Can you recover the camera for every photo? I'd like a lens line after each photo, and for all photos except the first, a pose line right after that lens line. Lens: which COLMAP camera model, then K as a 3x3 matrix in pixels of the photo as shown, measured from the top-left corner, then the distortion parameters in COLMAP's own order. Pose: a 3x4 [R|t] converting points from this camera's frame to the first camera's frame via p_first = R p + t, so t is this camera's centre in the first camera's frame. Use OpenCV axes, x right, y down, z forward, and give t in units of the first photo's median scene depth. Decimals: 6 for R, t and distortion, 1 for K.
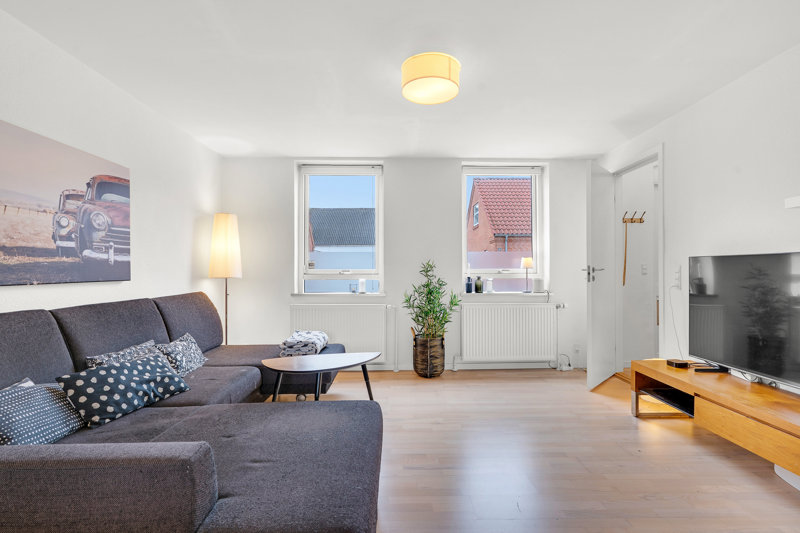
lens RADIAL K [[430.0, 0, 406.6], [0, 430.0, 268.9], [0, 0, 1]] dist [-0.003244, 0.000042]
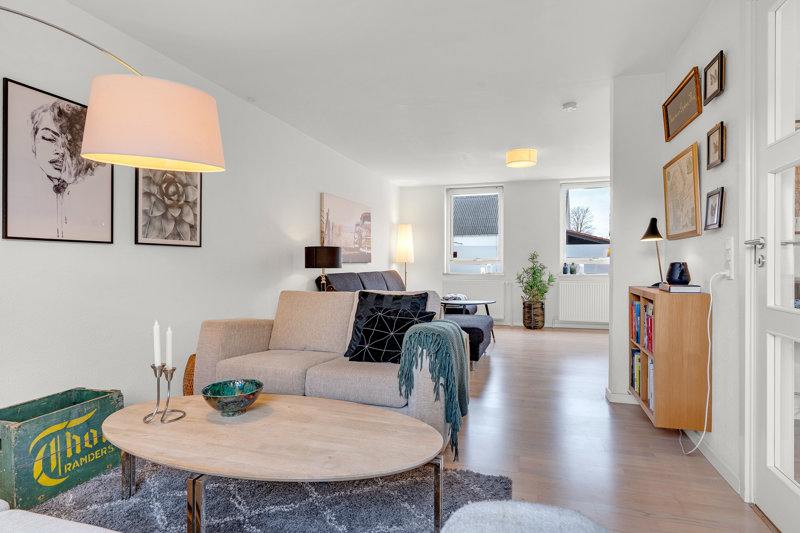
lens RADIAL K [[430.0, 0, 402.4], [0, 430.0, 261.2], [0, 0, 1]] dist [-0.003244, 0.000042]
pose [[0.950169, 0.002158, -0.311729, 0.084250], [-0.000546, 0.999986, 0.005259, 0.006529], [0.311736, -0.004826, 0.950157, -0.563725]]
